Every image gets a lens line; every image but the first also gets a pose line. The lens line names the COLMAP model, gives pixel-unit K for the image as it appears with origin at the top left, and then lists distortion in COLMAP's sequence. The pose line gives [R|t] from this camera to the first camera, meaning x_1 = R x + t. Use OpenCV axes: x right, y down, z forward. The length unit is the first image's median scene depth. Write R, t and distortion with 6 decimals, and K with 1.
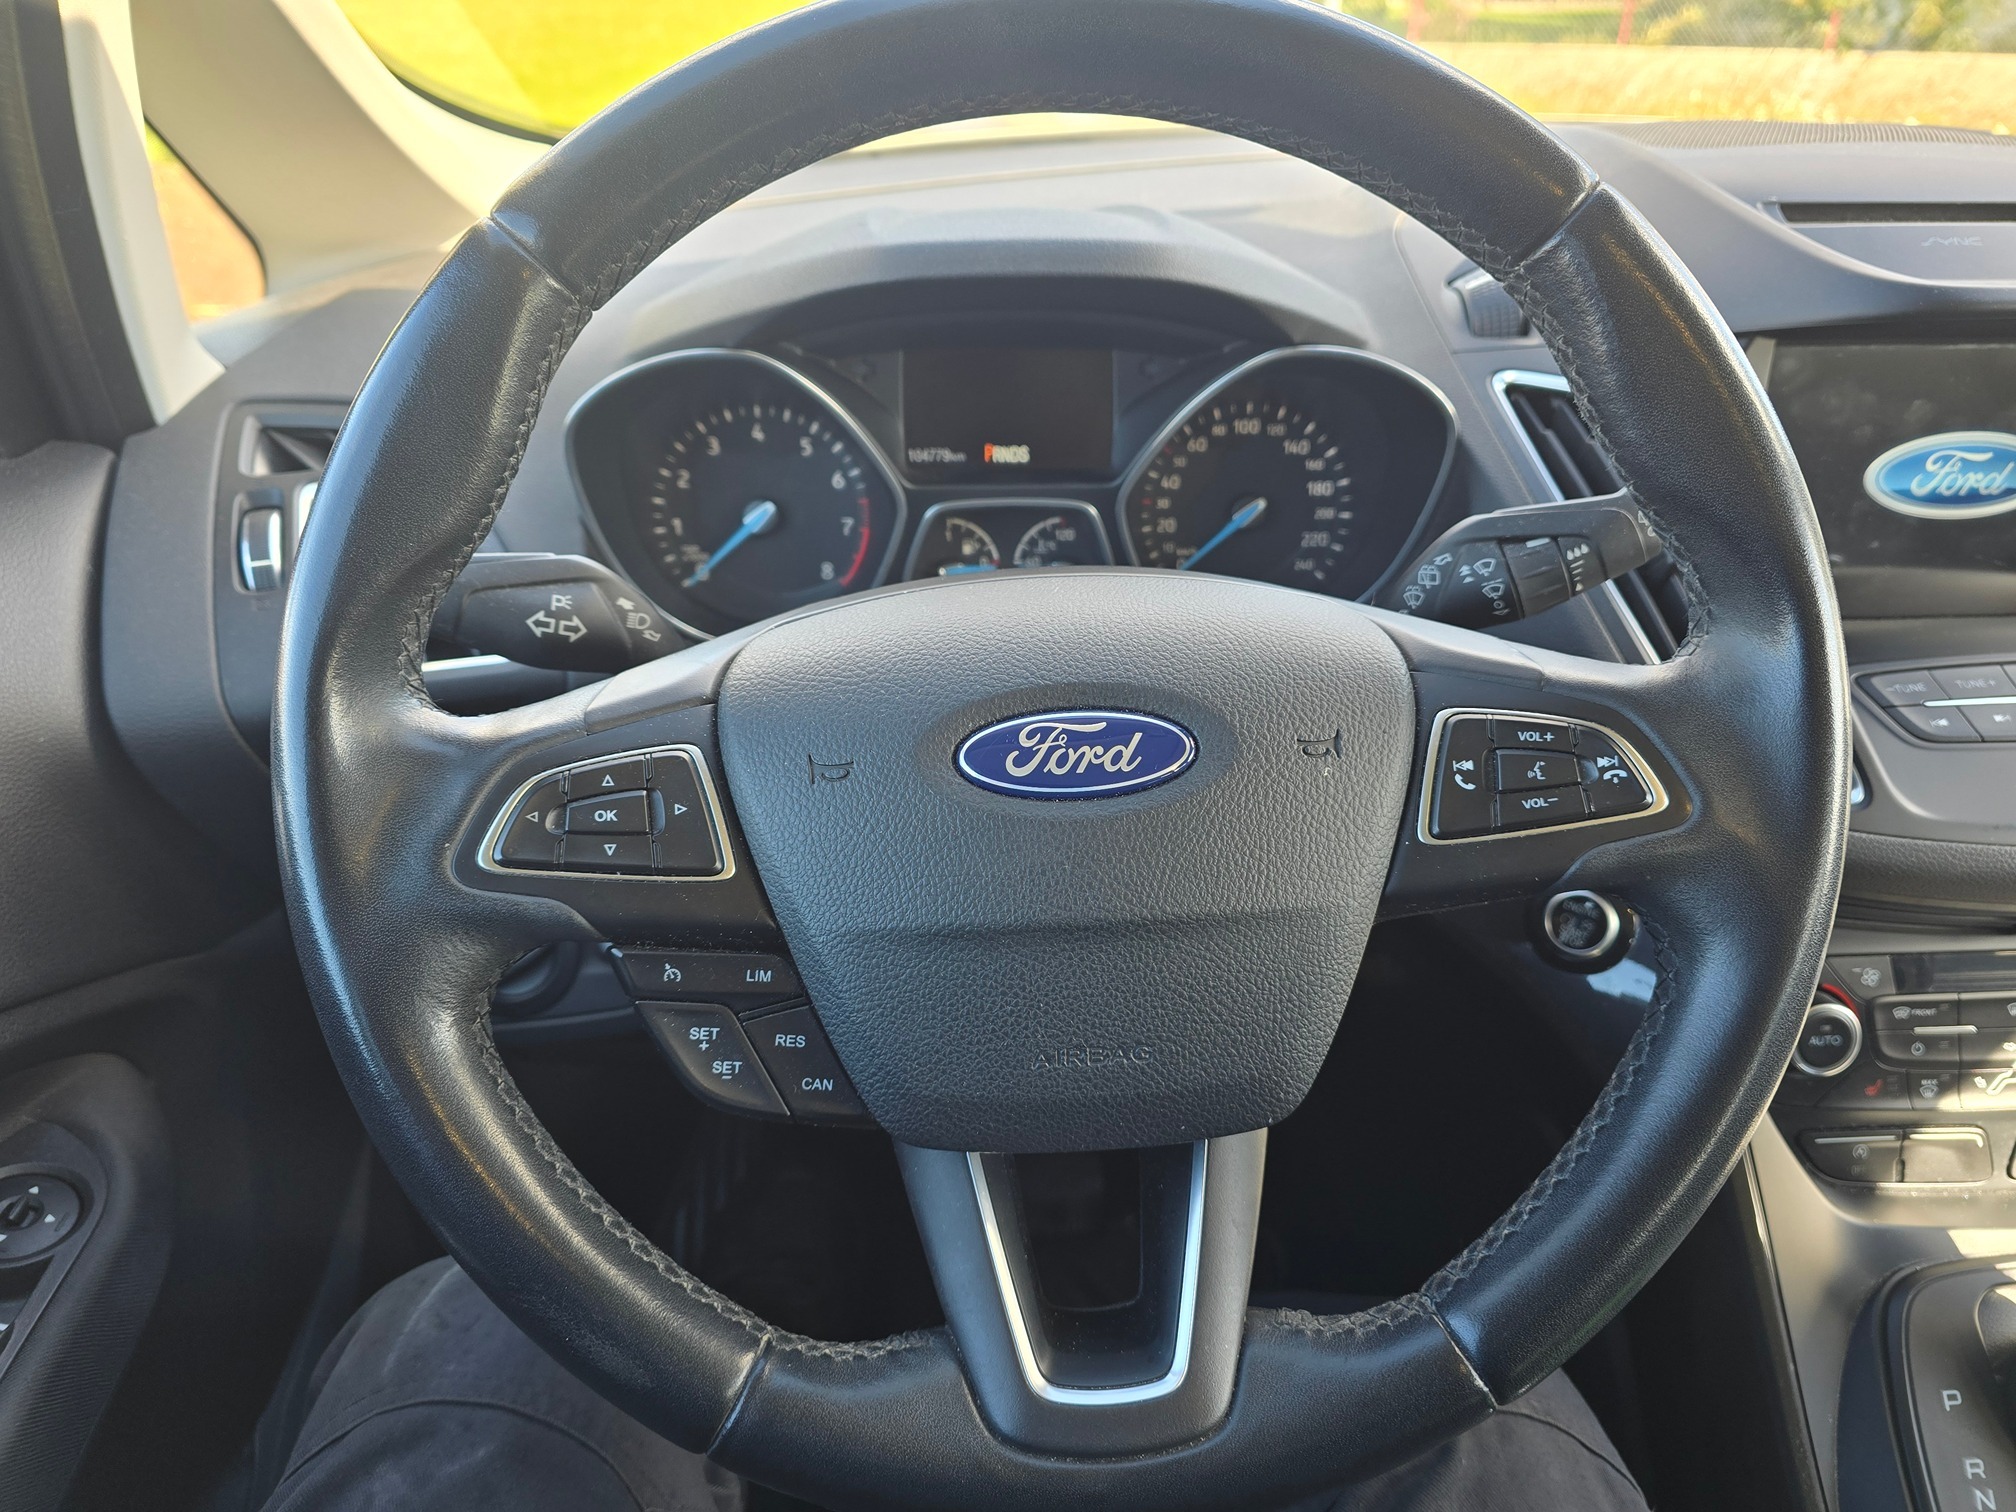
lens RADIAL K [[1334.0, 0, 966.2], [0, 1334.0, 767.0], [0, 0, 1]] dist [-0.004055, -0.020729]
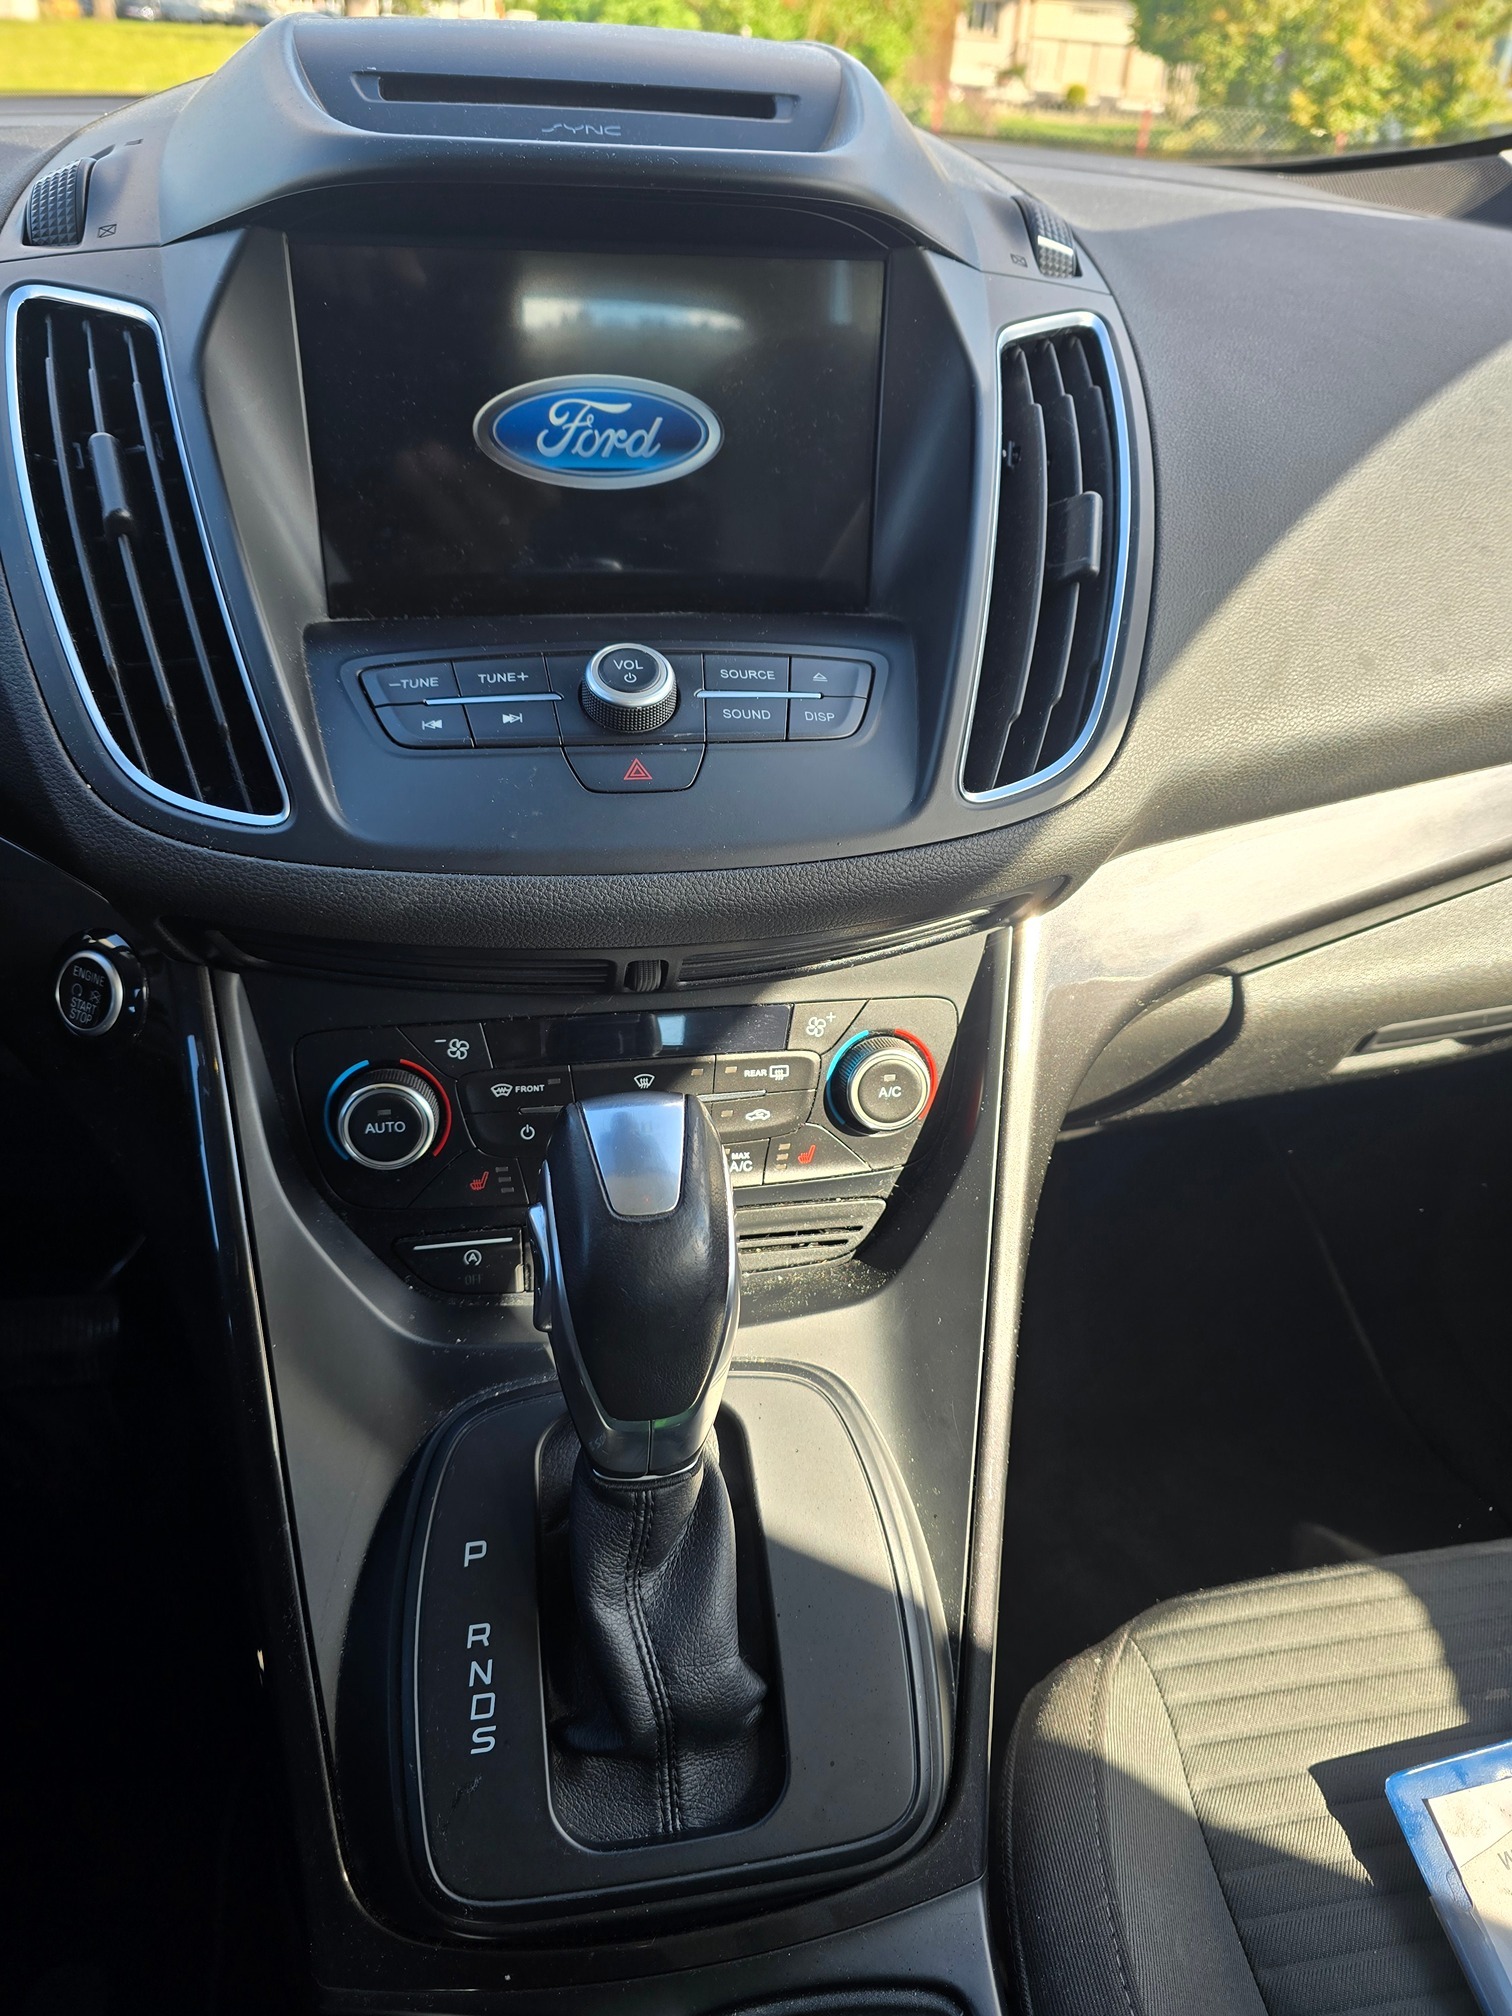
lens RADIAL K [[1331.8, 0, 767.0], [0, 1331.8, 995.8], [0, 0, 1]] dist [-0.001482, -0.025259]
pose [[0.987867, -0.034168, 0.151498, 0.797724], [0.022534, 0.996710, 0.077857, 0.070117], [-0.153659, -0.073499, 0.985387, 0.168507]]
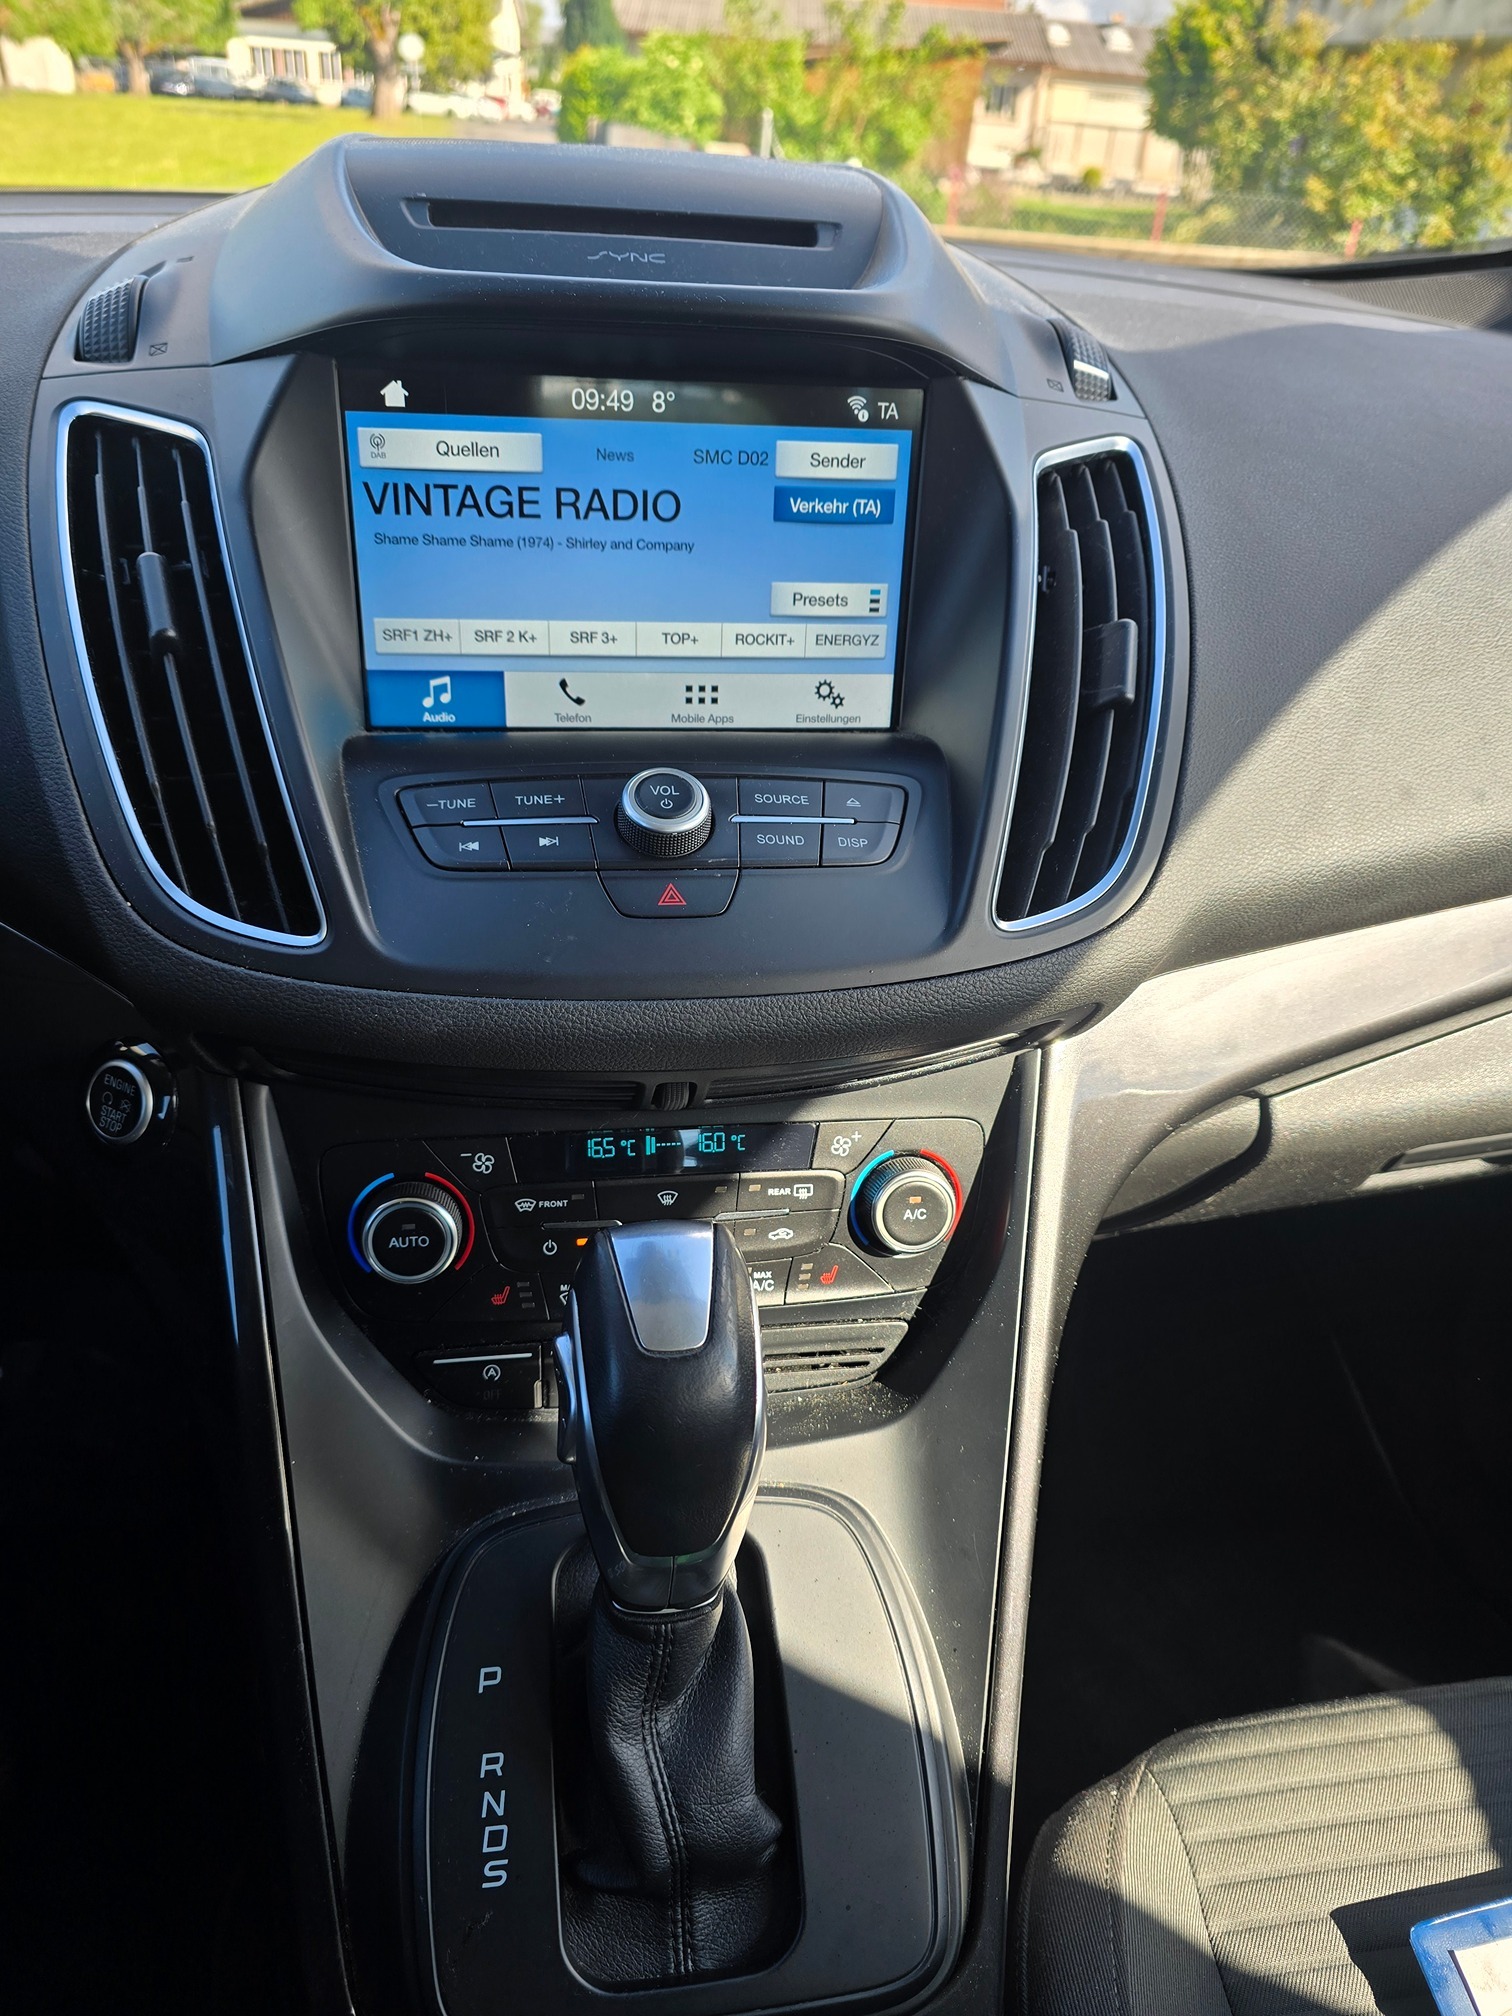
lens RADIAL K [[1334.0, 0, 746.6], [0, 1334.0, 1027.7], [0, 0, 1]] dist [-0.004055, -0.020729]
pose [[0.990821, -0.011010, 0.134731, 0.782699], [0.004262, 0.998727, 0.050268, 0.035705], [-0.135113, -0.049232, 0.989606, 0.174290]]
